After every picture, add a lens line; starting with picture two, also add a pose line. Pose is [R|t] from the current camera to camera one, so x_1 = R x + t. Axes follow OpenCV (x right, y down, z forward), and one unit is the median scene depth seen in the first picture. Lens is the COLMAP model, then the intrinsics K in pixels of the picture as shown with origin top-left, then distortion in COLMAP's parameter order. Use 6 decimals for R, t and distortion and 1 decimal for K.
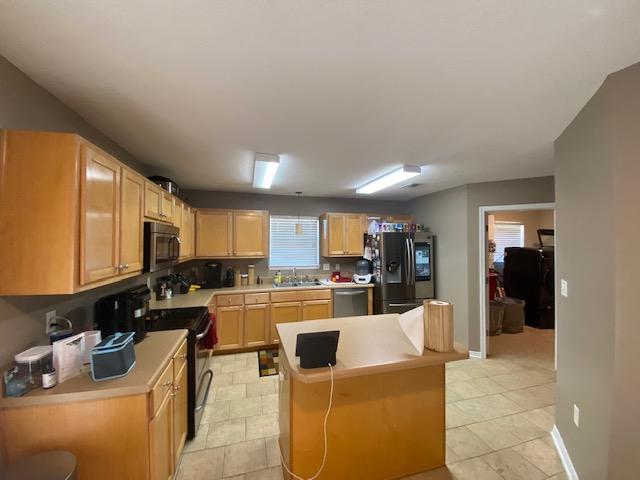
lens RADIAL K [[260.7, 0, 322.6], [0, 260.7, 240.5], [0, 0, 1]] dist [0.023388, -0.000178]
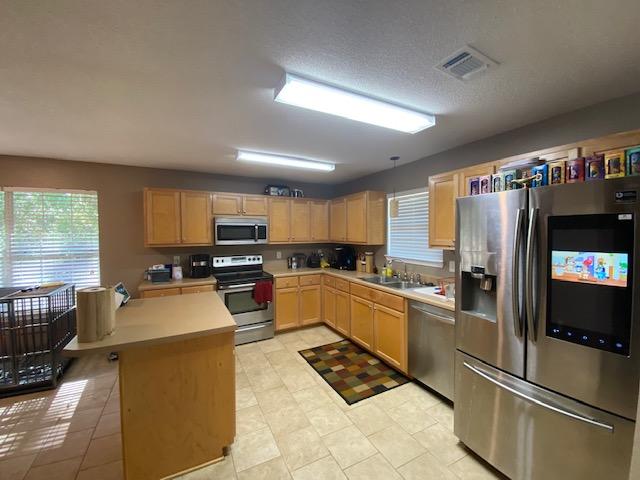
lens RADIAL K [[260.7, 0, 318.6], [0, 260.7, 237.9], [0, 0, 1]] dist [0.023388, -0.000178]
pose [[0.207645, 0.019913, -0.978002, 0.609356], [0.009791, 0.999700, 0.022433, 0.020932], [0.978155, -0.014233, 0.207387, 0.643169]]
